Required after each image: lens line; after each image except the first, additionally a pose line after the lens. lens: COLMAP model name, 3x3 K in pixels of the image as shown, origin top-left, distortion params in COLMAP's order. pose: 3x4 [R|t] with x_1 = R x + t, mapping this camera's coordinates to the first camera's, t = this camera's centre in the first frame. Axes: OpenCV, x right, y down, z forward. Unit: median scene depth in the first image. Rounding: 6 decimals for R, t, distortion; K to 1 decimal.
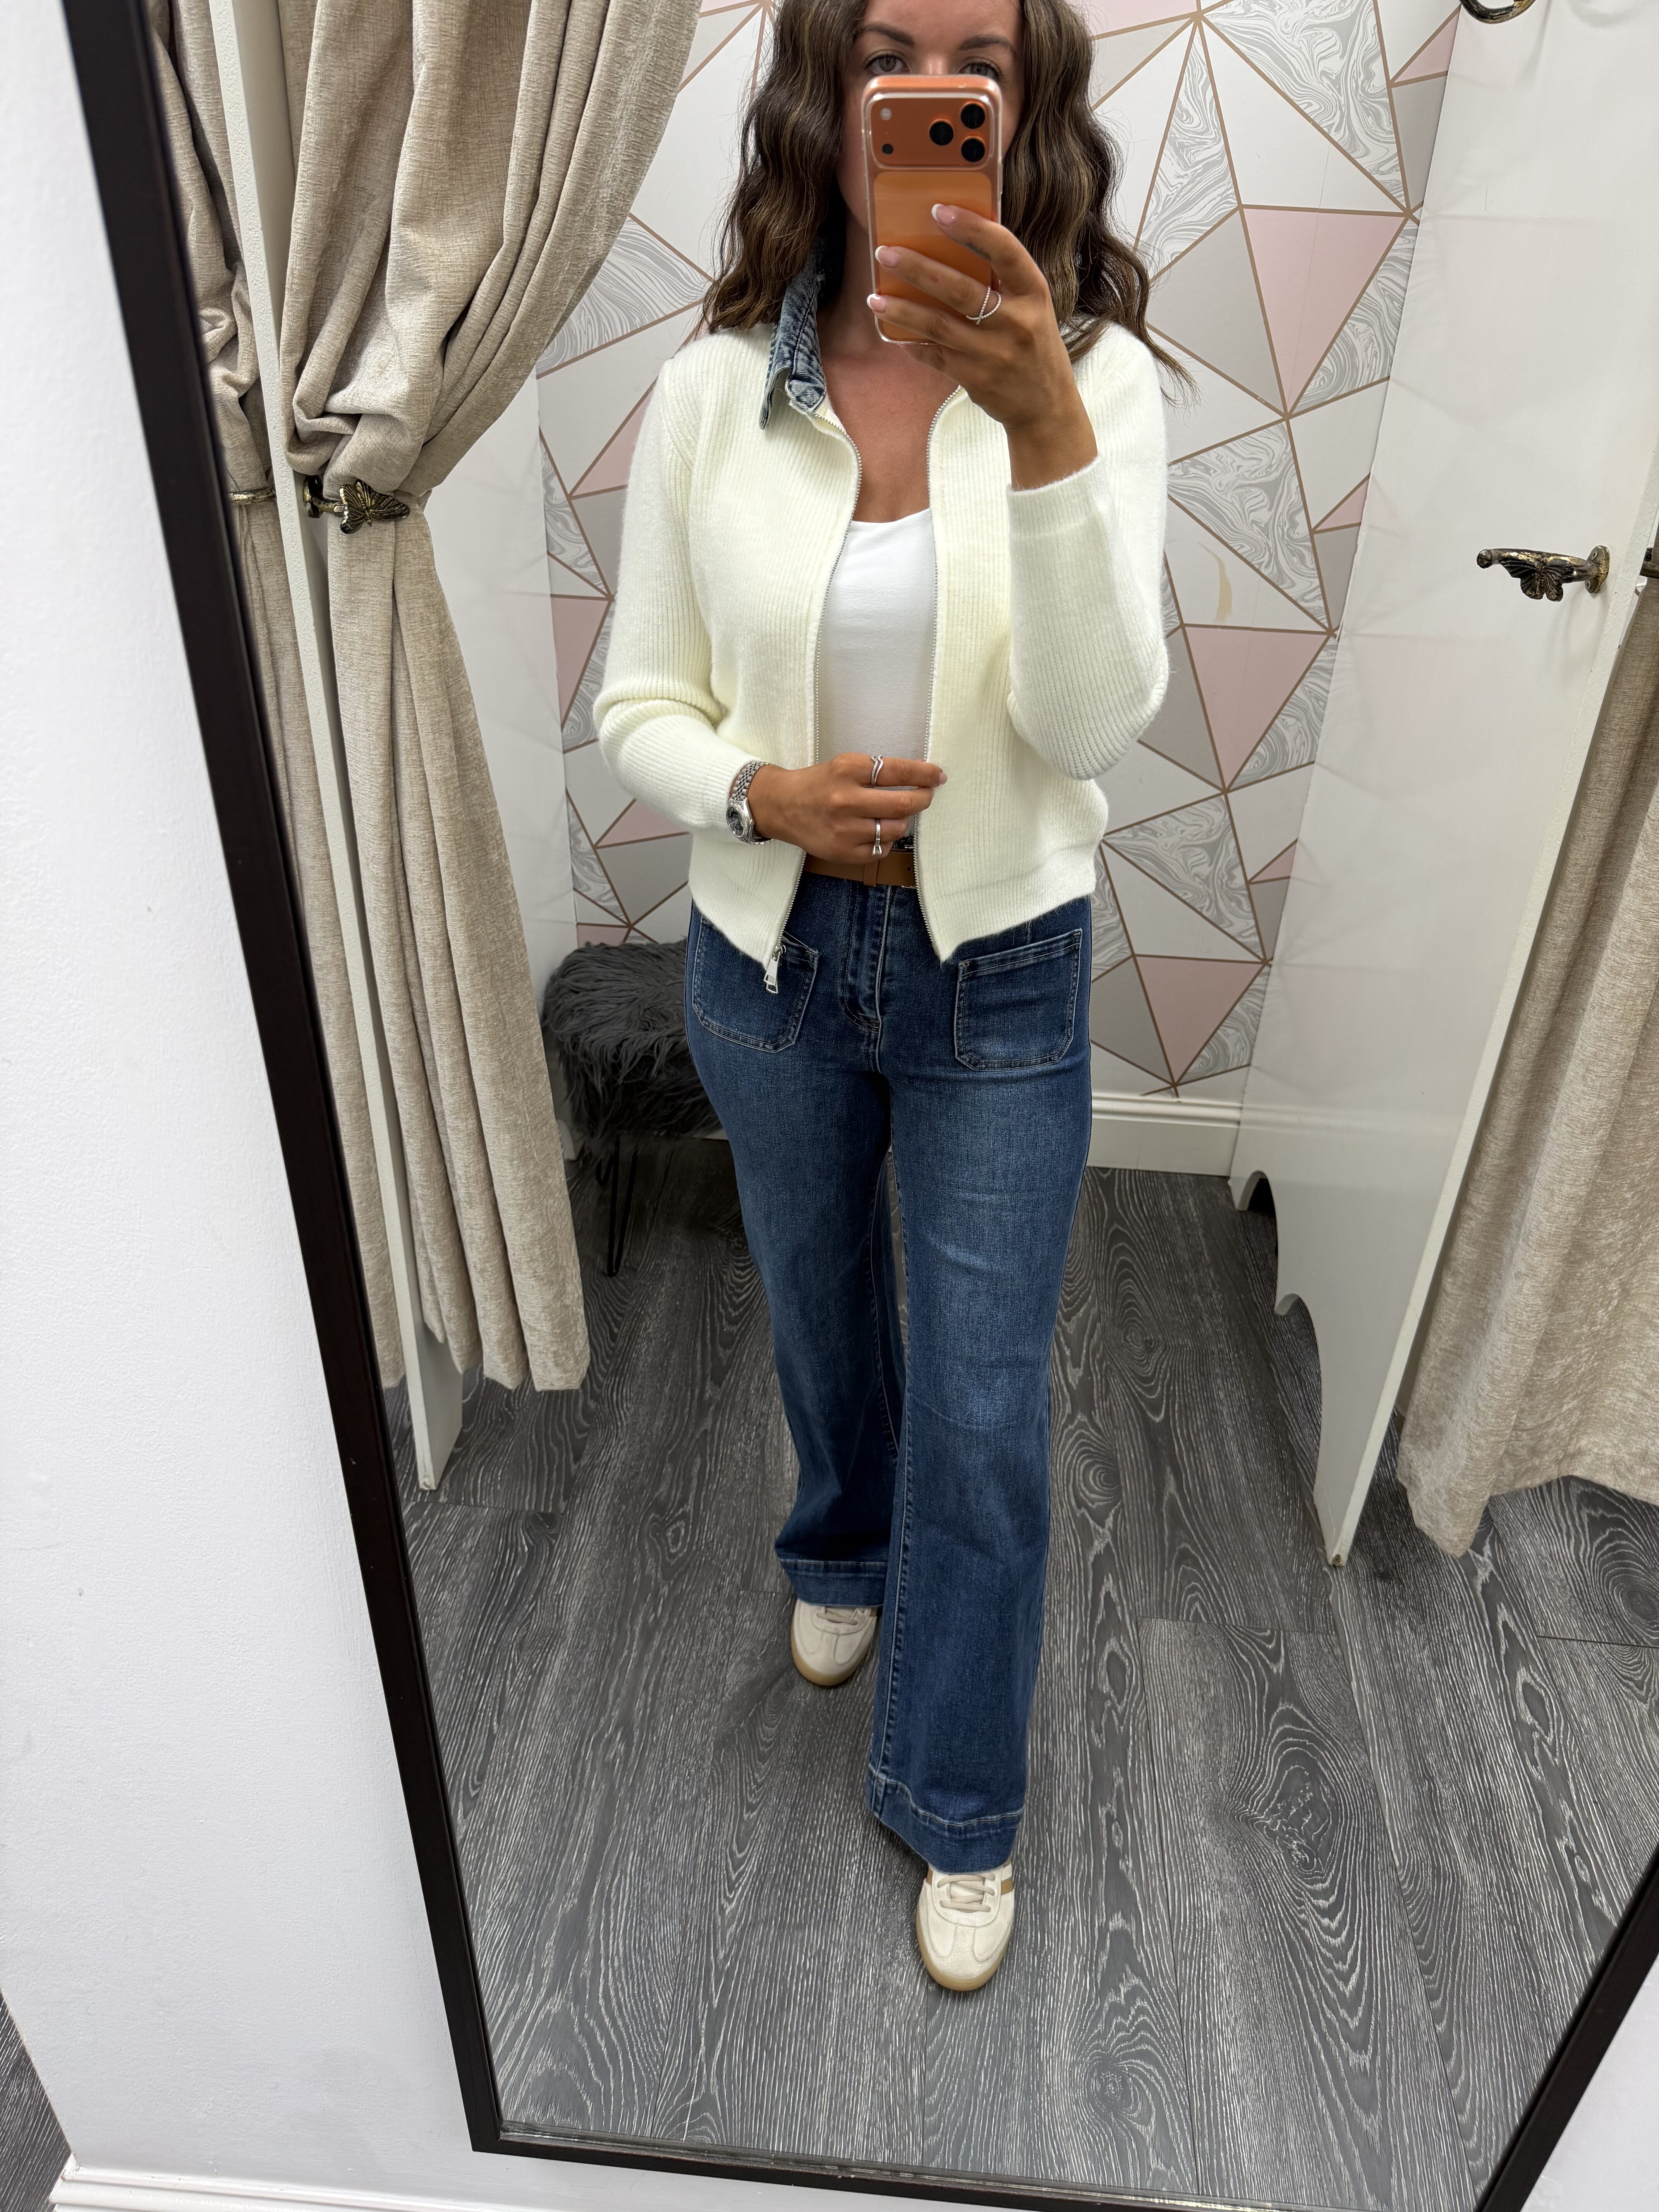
lens RADIAL K [[1544.4, 0, 827.5], [0, 1544.4, 1124.1], [0, 0, 1]] dist [0.001330, -0.003693]
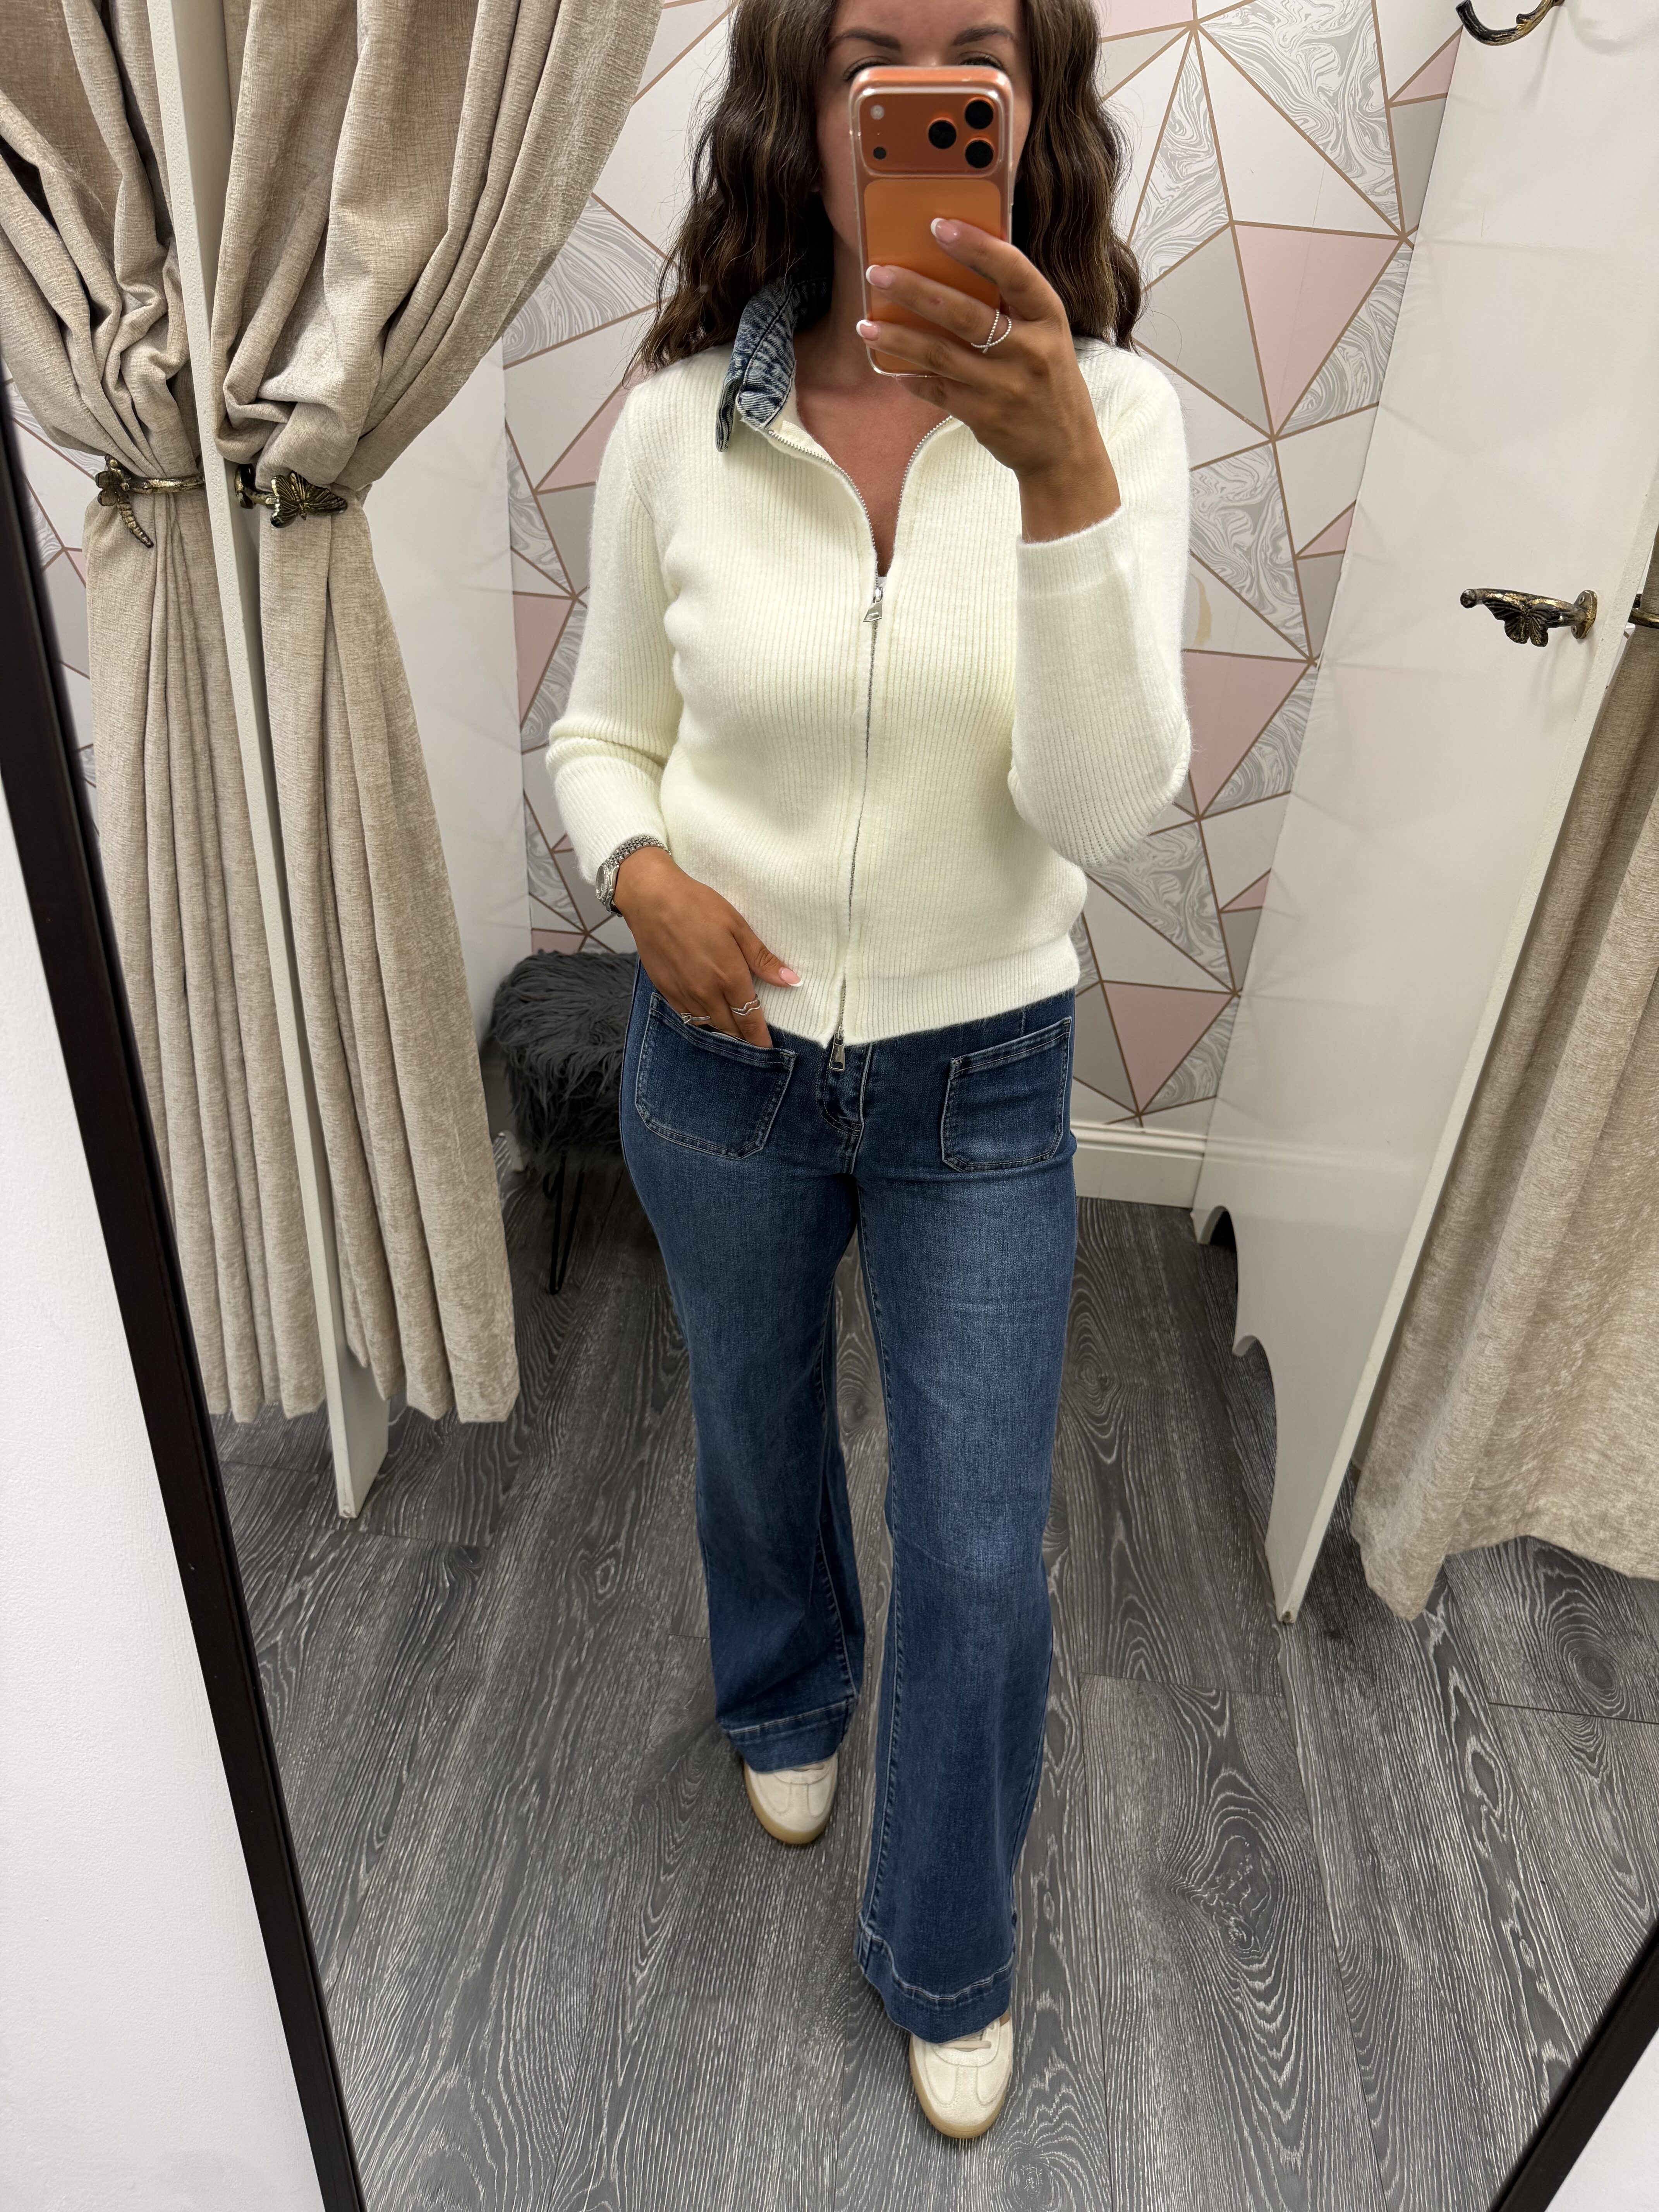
lens RADIAL K [[1542.6, 0, 829.1], [0, 1542.6, 1112.8], [0, 0, 1]] dist [0.001199, -0.004882]
pose [[0.999328, 0.032538, 0.016903, 0.019028], [-0.032484, 0.999466, -0.003480, -0.026482], [-0.017008, 0.002929, 0.999851, 0.041839]]
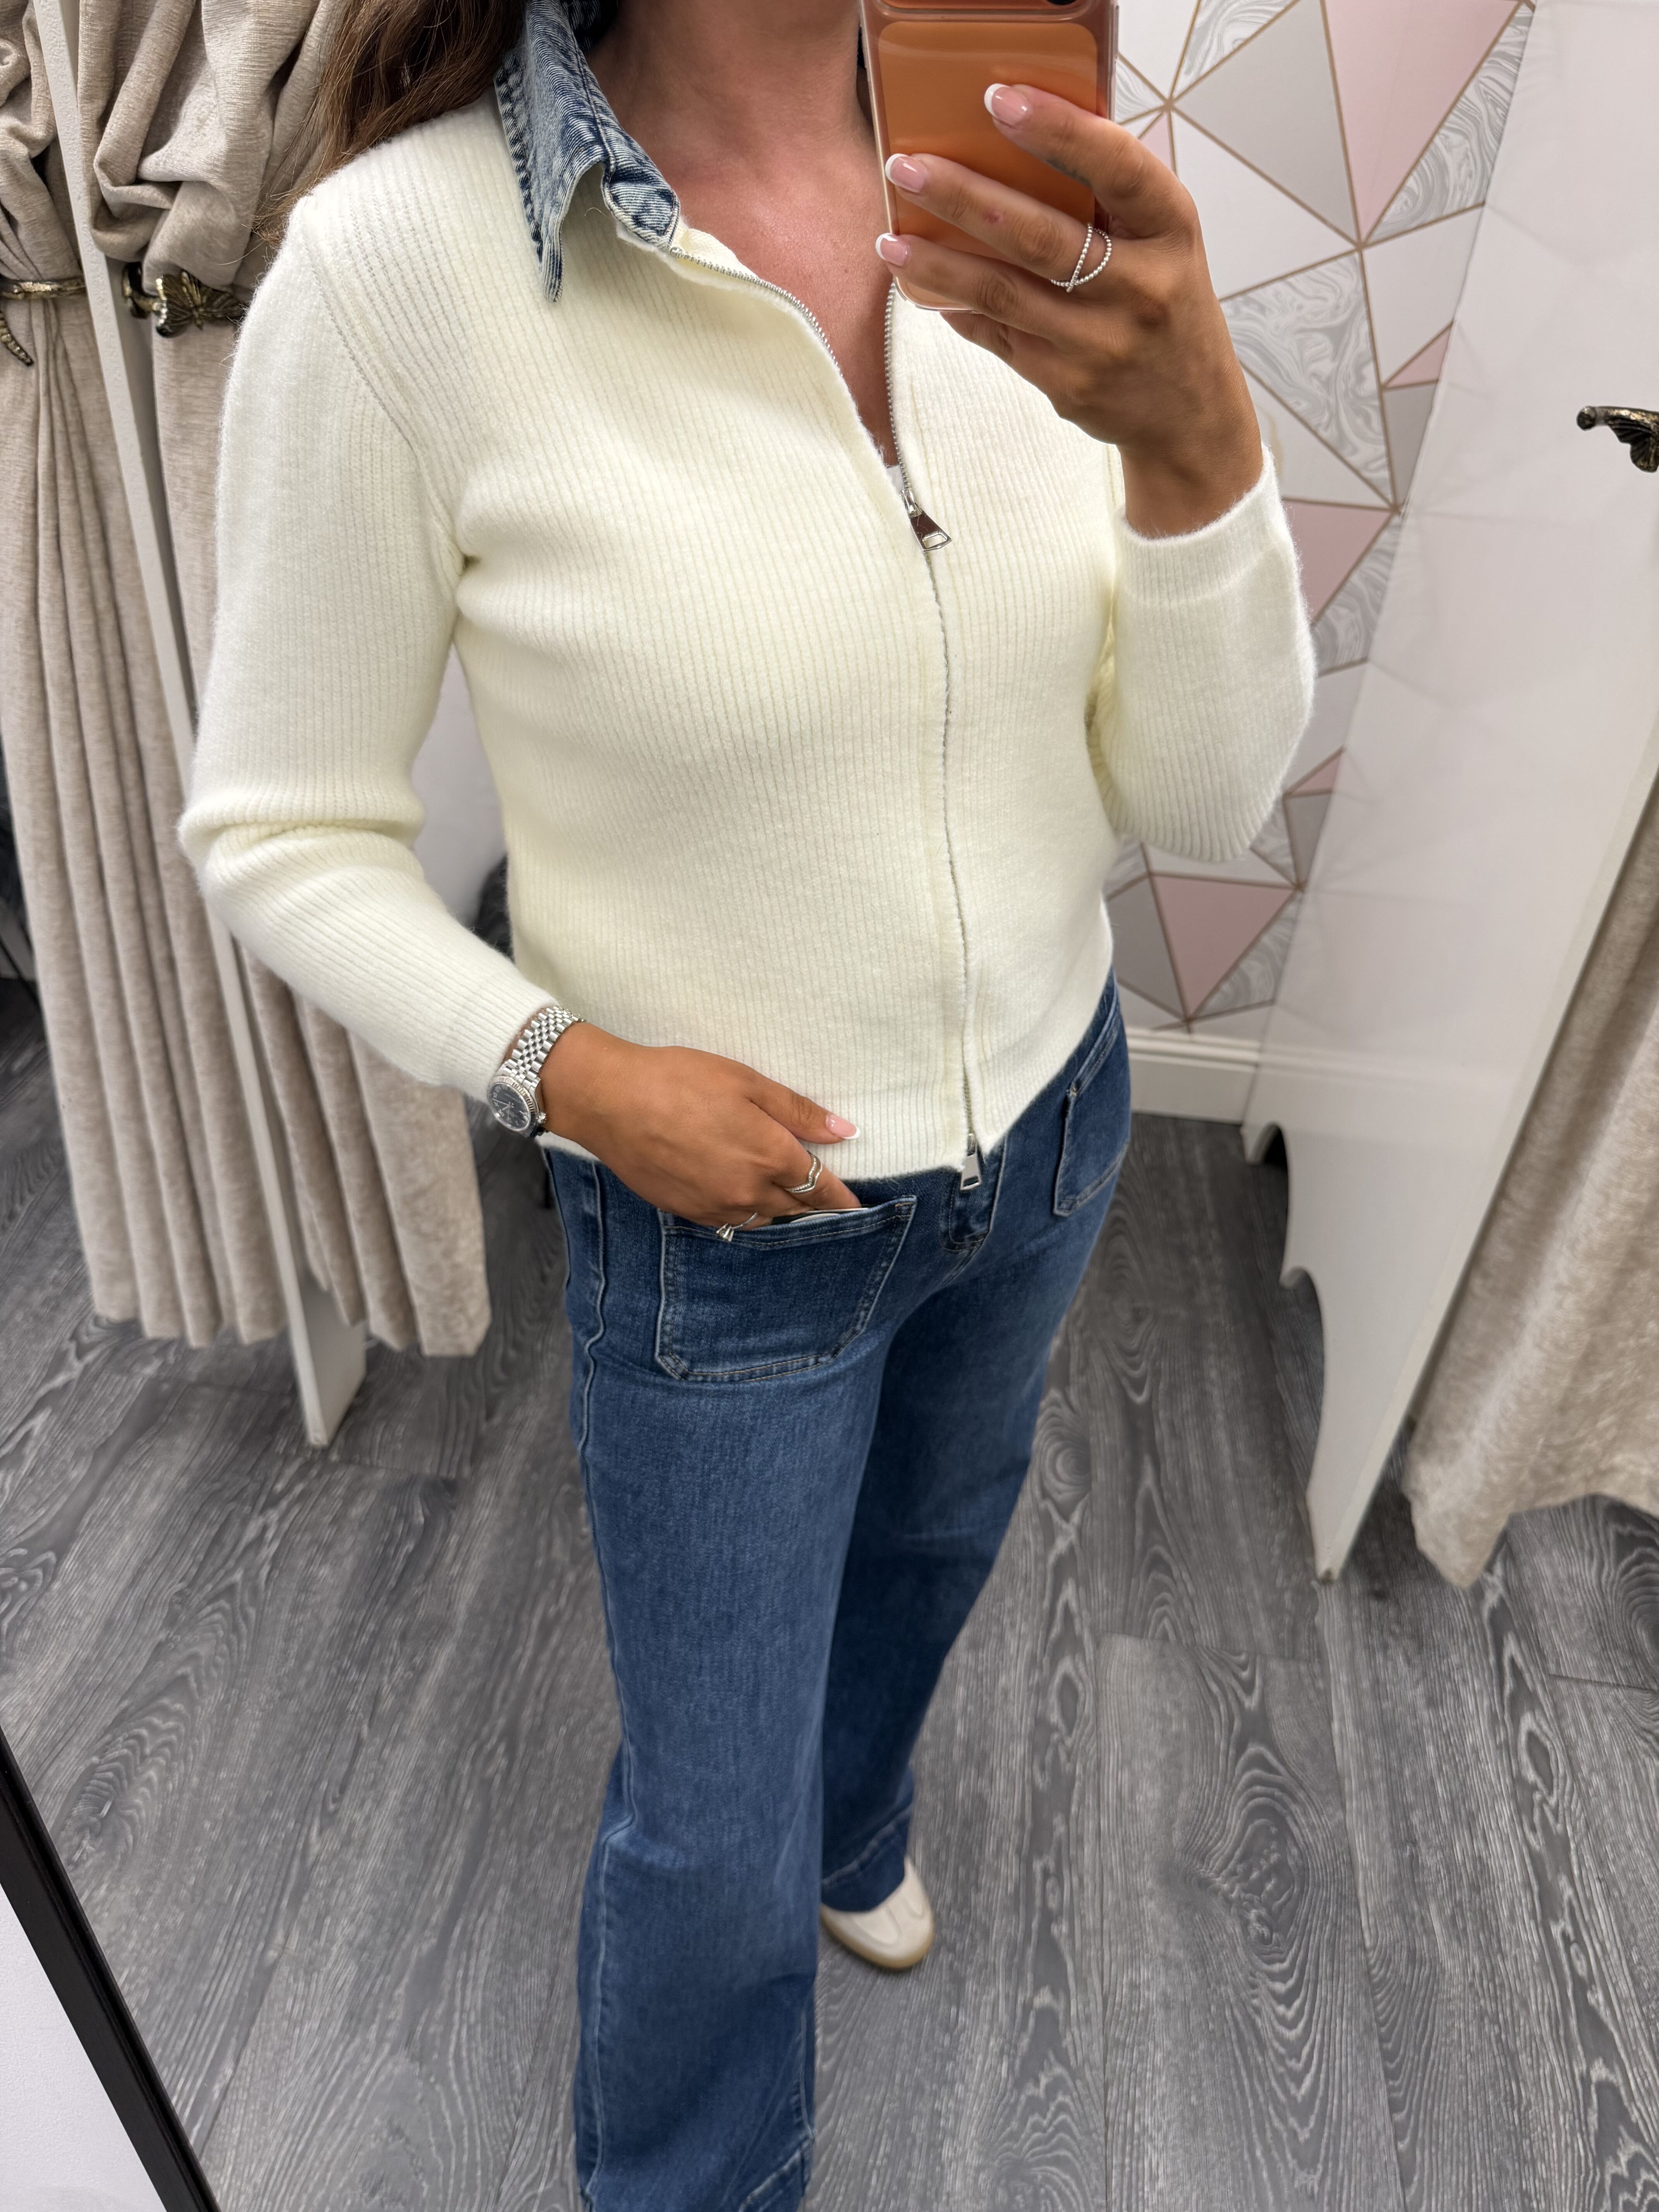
lens RADIAL K [[1550.3, 0, 825.4], [0, 1550.3, 1112.2], [0, 0, 1]] dist [-0.007726, -0.000508]
pose [[0.998765, 0.045194, -0.020658, 0.056938], [-0.043567, 0.996352, 0.073378, -0.045884], [0.023899, -0.072387, 0.997090, 0.149383]]
